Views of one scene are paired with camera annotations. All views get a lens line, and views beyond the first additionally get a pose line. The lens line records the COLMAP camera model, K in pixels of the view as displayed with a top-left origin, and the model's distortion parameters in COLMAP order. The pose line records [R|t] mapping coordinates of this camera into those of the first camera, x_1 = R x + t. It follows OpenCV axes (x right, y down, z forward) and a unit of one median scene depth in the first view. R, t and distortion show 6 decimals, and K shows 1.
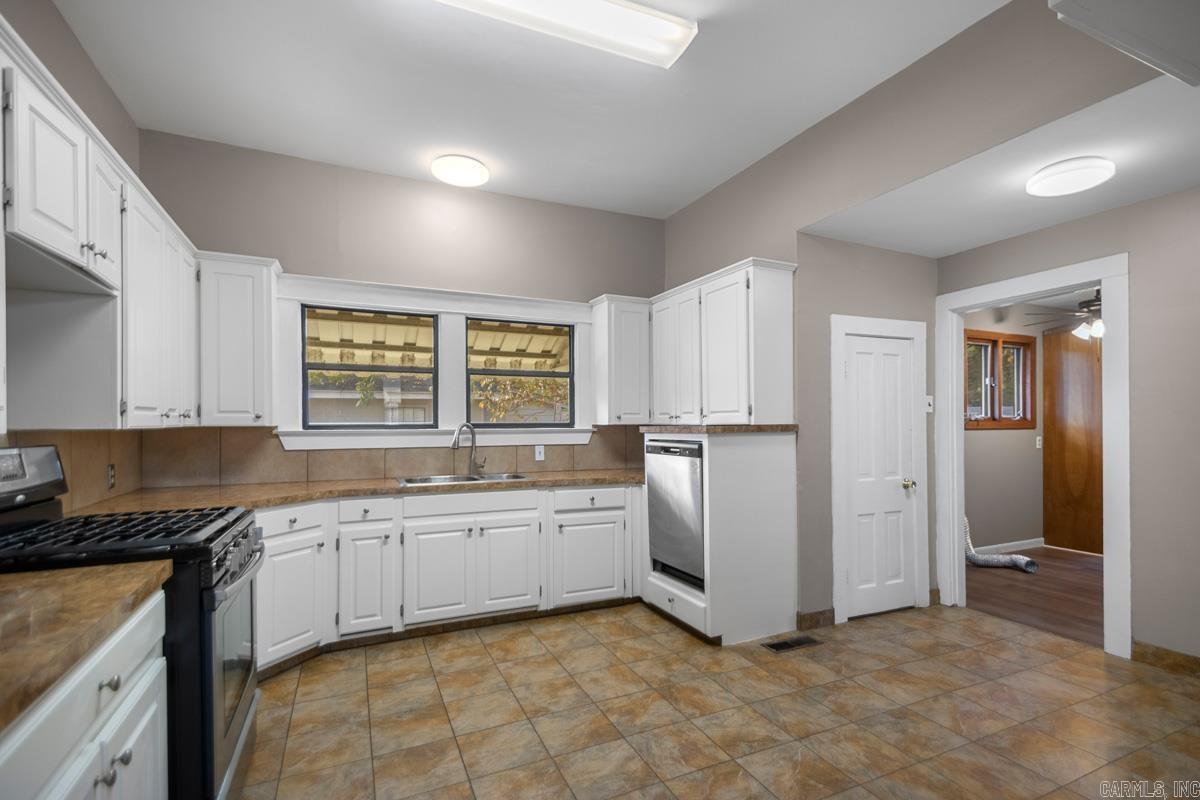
lens RADIAL K [[564.2, 0, 611.4], [0, 564.2, 423.6], [0, 0, 1]] dist [0.043101, -0.021695]
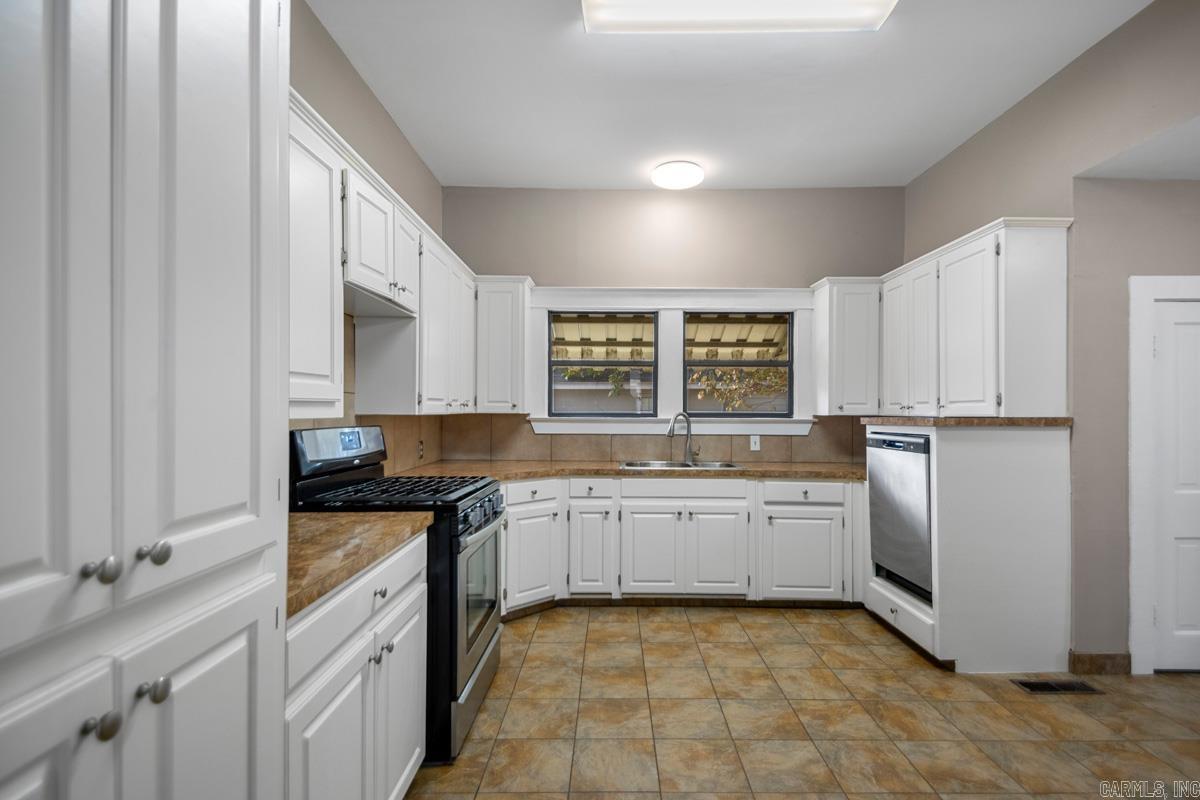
lens RADIAL K [[565.3, 0, 608.1], [0, 565.3, 412.1], [0, 0, 1]] dist [0.040195, -0.022876]
pose [[0.905724, 0.007974, -0.423793, 0.088889], [-0.008558, 0.999963, 0.000525, -0.001066], [0.423781, 0.003151, 0.905759, -0.019083]]
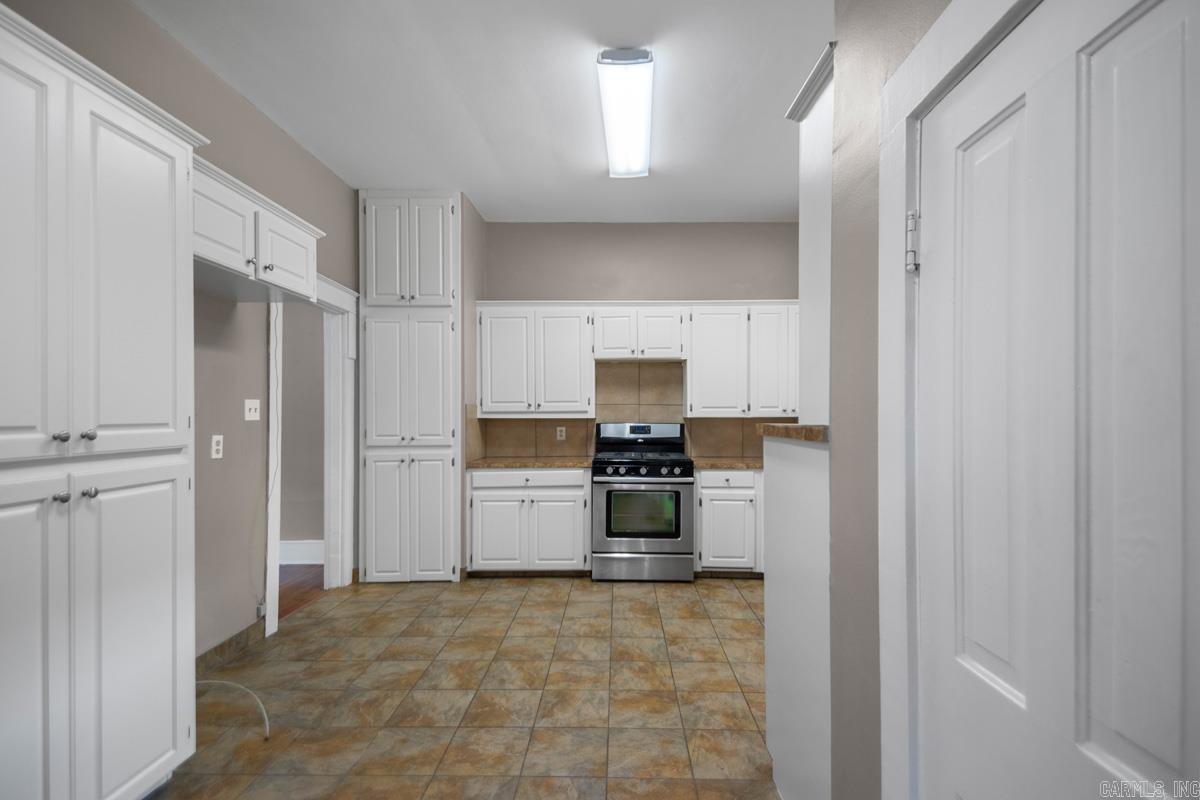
lens RADIAL K [[557.4, 0, 608.9], [0, 557.4, 408.0], [0, 0, 1]] dist [0.040668, -0.021005]
pose [[-0.440372, -0.003330, -0.897809, 0.895026], [0.001662, 0.999988, -0.004524, -0.012240], [0.897814, -0.003485, -0.440361, 1.196490]]
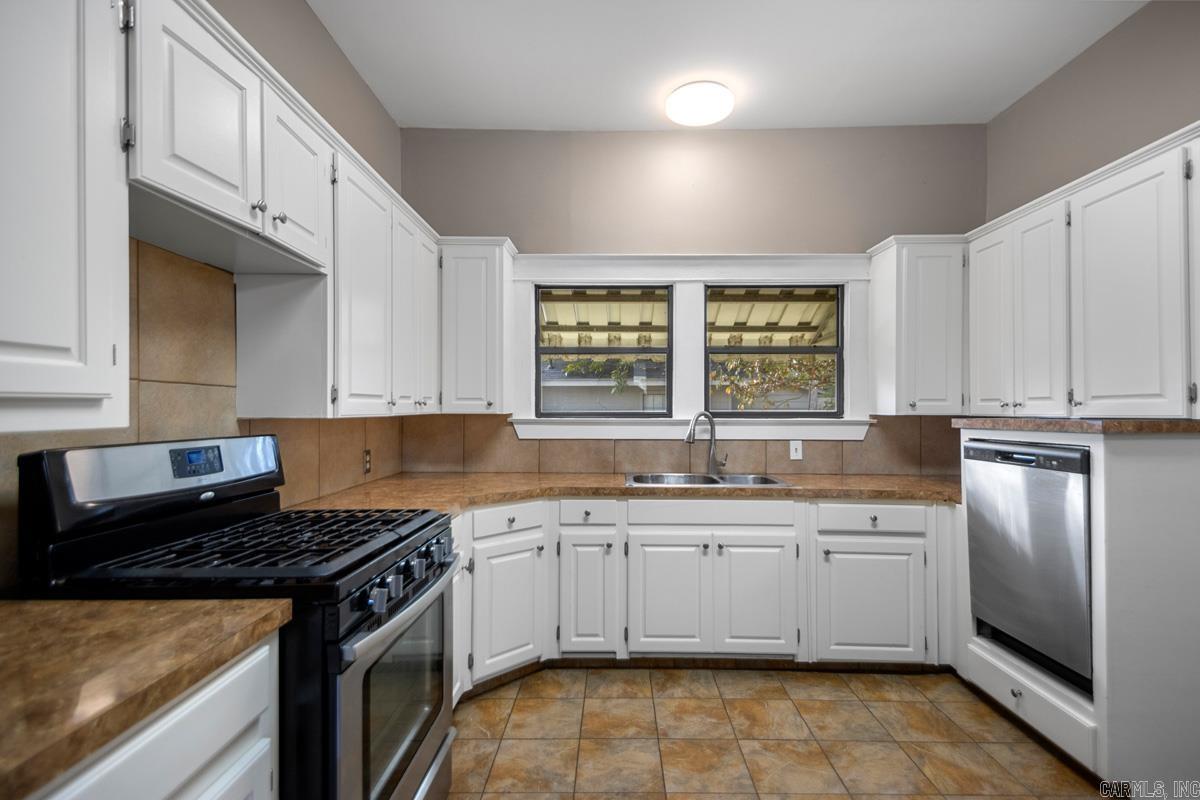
lens RADIAL K [[557.4, 0, 608.9], [0, 557.4, 408.0], [0, 0, 1]] dist [0.040668, -0.021005]
pose [[0.904298, 0.004293, -0.426881, -0.043385], [-0.005541, 0.999983, -0.001682, -0.005528], [0.426866, 0.003886, 0.904306, 0.264555]]
